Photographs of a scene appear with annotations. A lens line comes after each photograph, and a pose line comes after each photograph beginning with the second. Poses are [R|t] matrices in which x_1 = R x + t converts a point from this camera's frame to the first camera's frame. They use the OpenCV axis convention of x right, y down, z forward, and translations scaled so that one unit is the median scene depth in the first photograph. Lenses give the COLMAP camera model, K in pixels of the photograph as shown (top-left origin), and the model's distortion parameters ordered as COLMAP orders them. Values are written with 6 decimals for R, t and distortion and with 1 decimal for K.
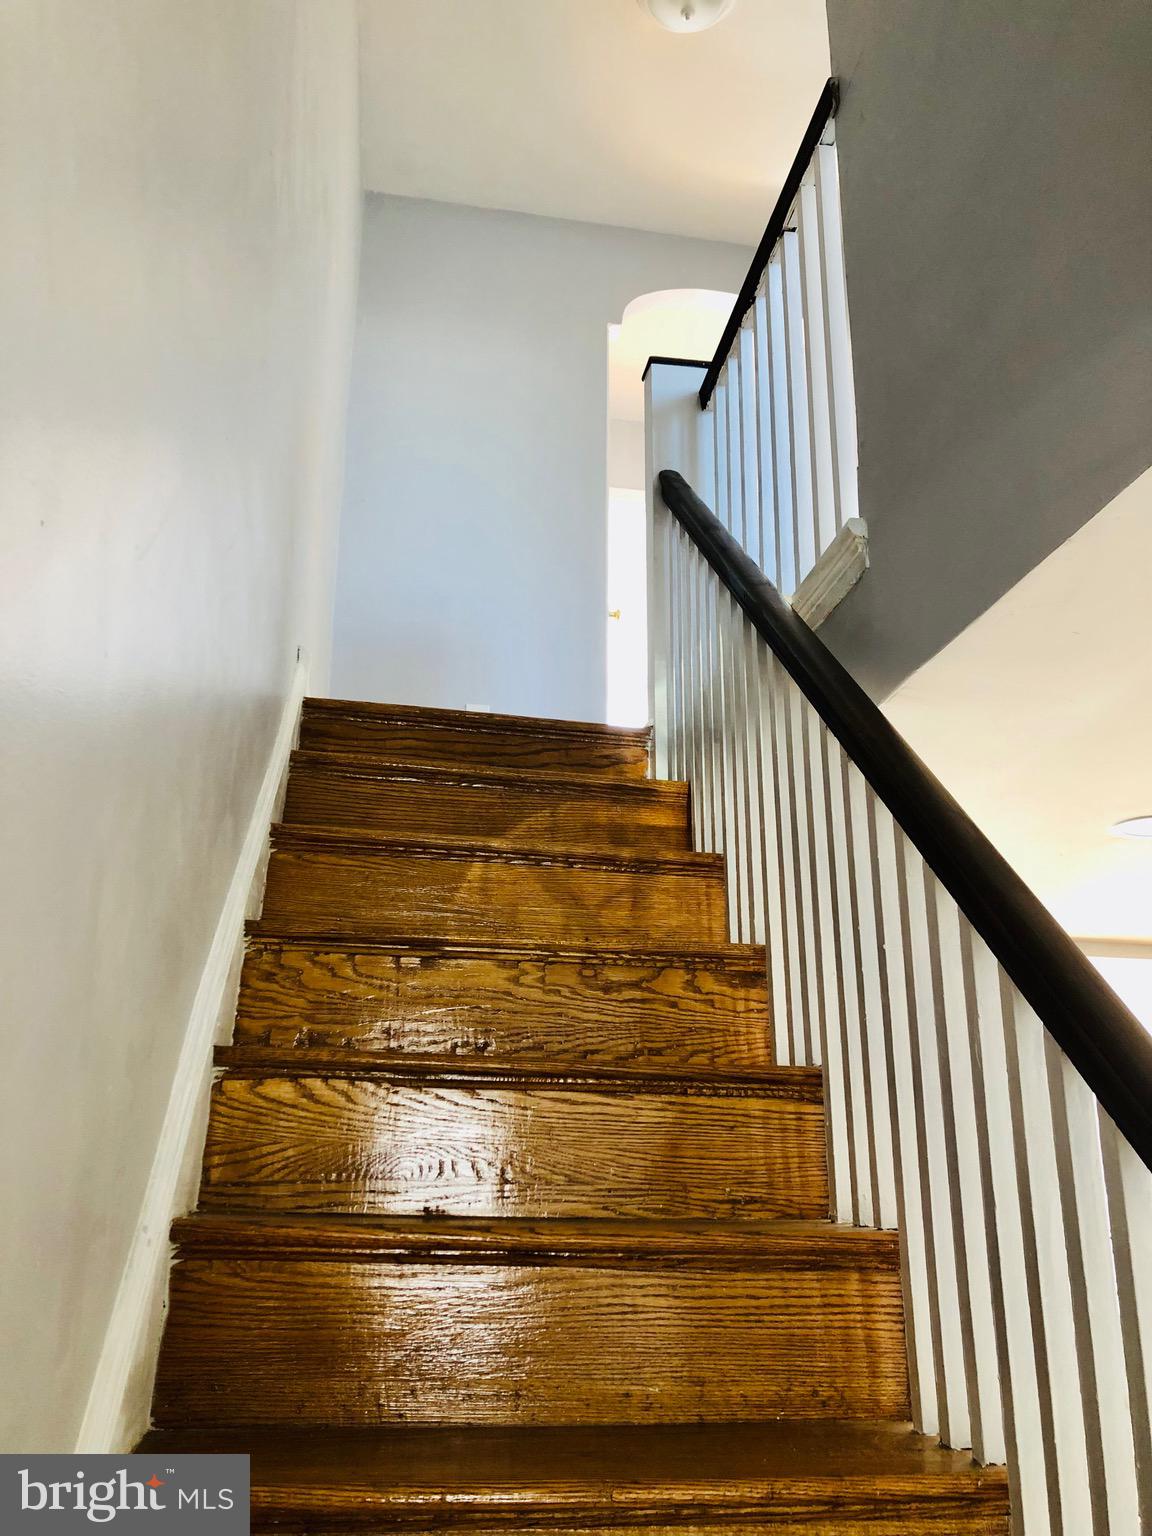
lens RADIAL K [[1272.9, 0, 574.2], [0, 1272.9, 766.0], [0, 0, 1]] dist [0.041678, -0.046451]
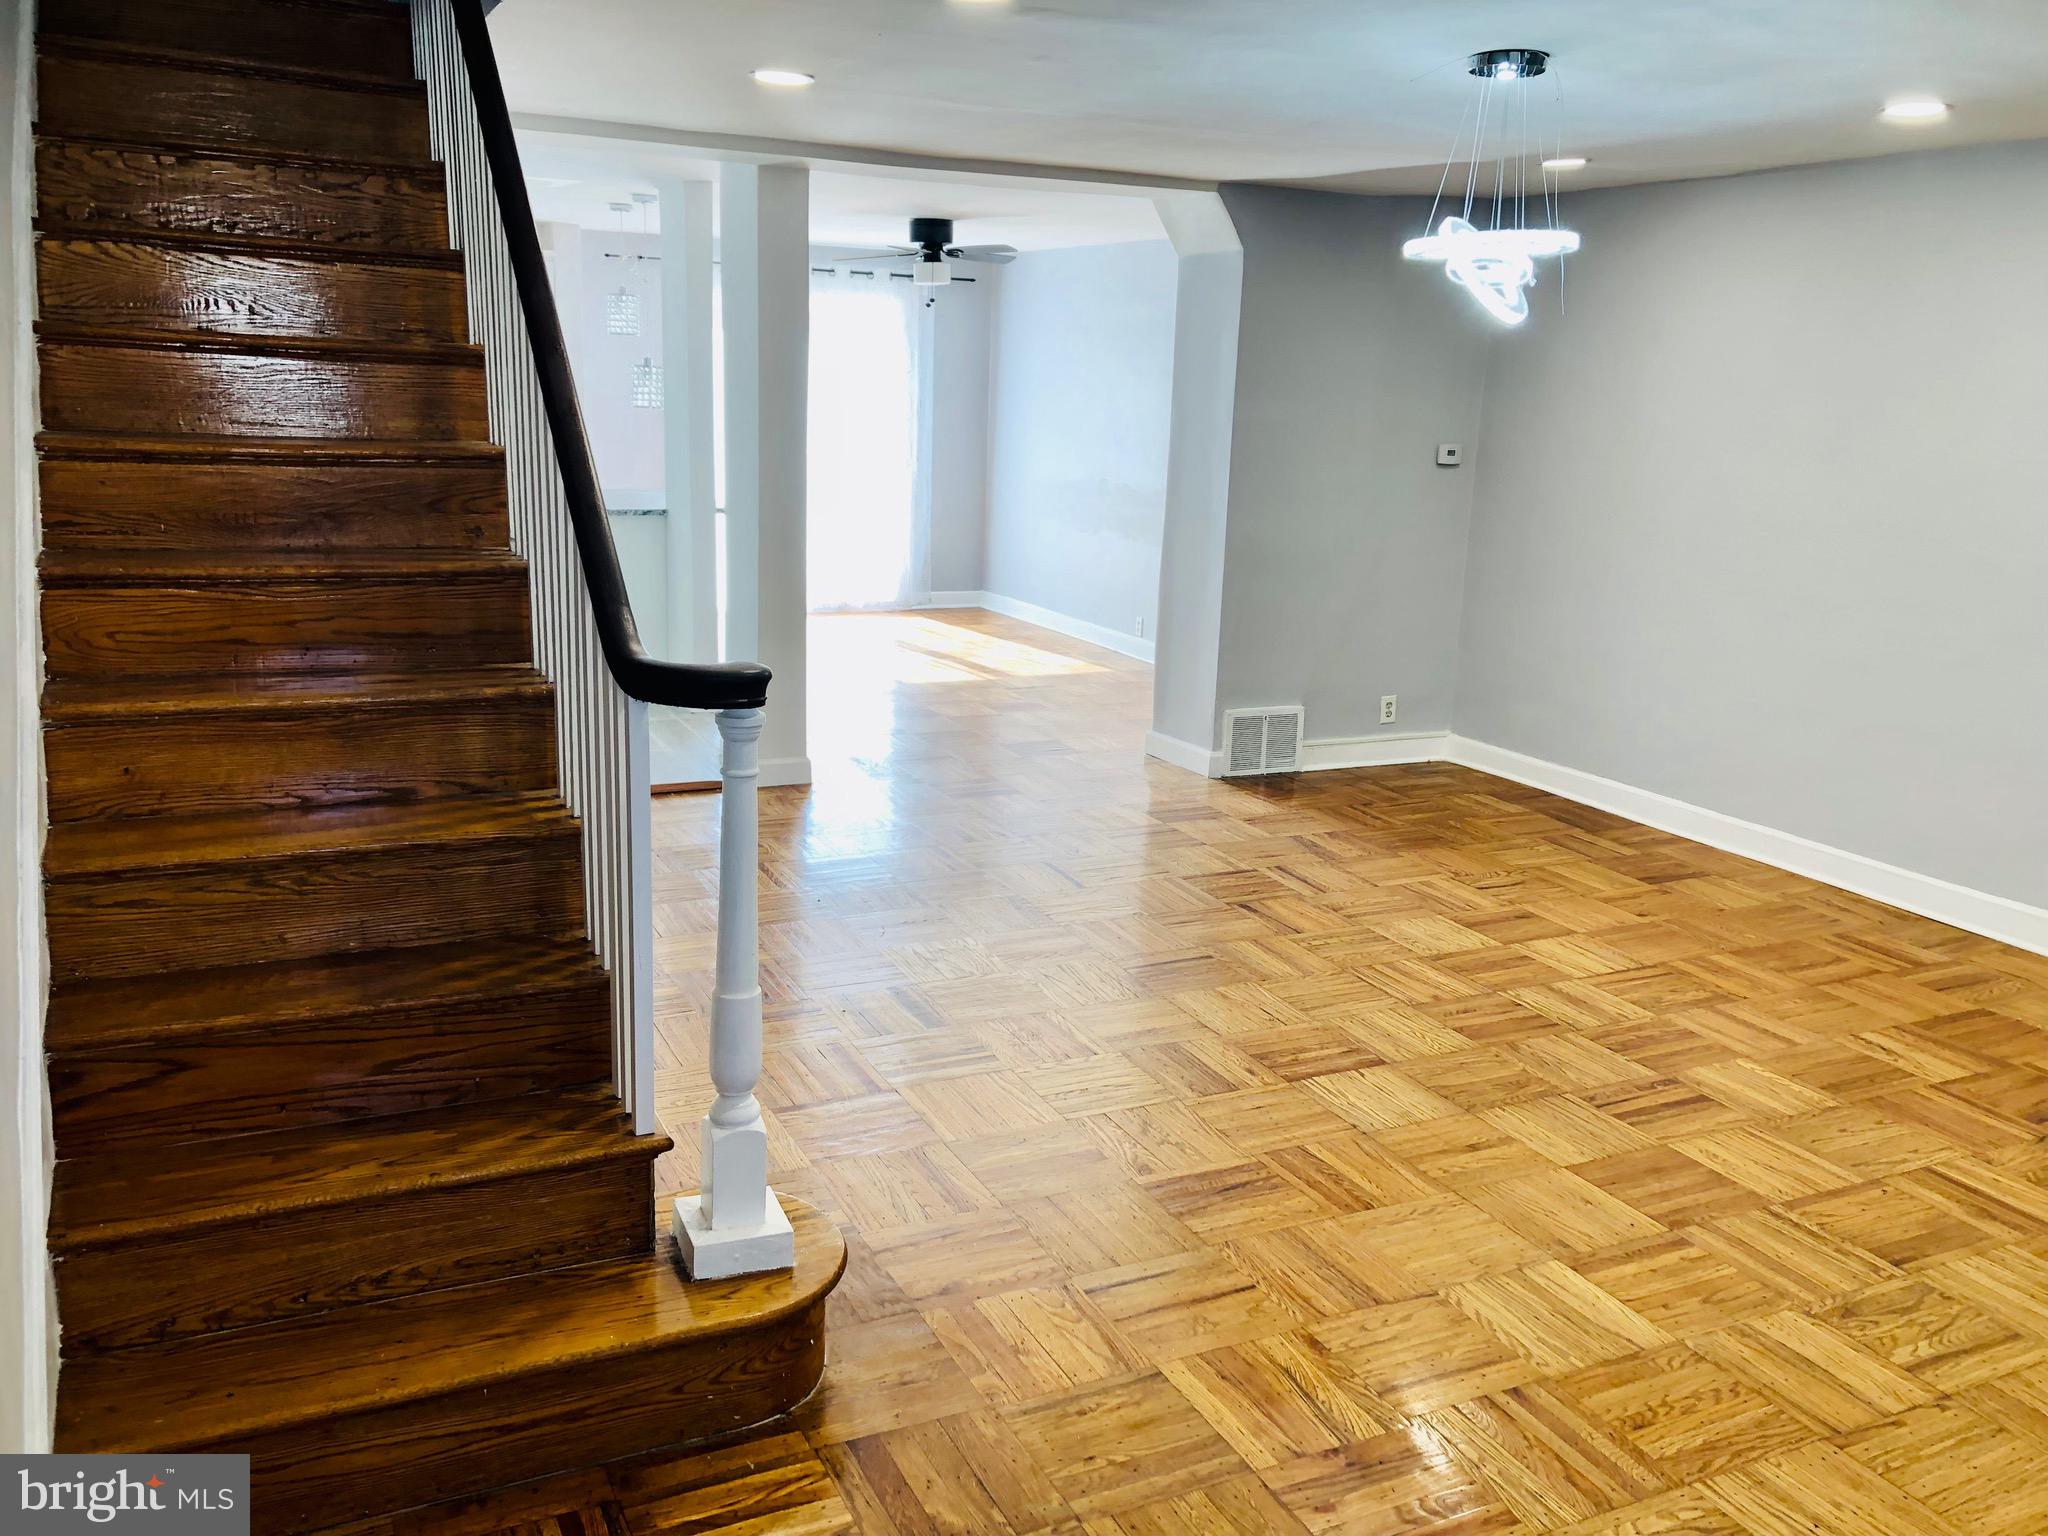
lens RADIAL K [[1697.3, 0, 1077.1], [0, 1697.3, 785.3], [0, 0, 1]] dist [0.041678, -0.046451]
pose [[0.950593, -0.048296, 0.306661, 0.227803], [-0.115657, 0.861615, 0.494210, -0.324850], [-0.288092, -0.505260, 0.813459, -1.262977]]
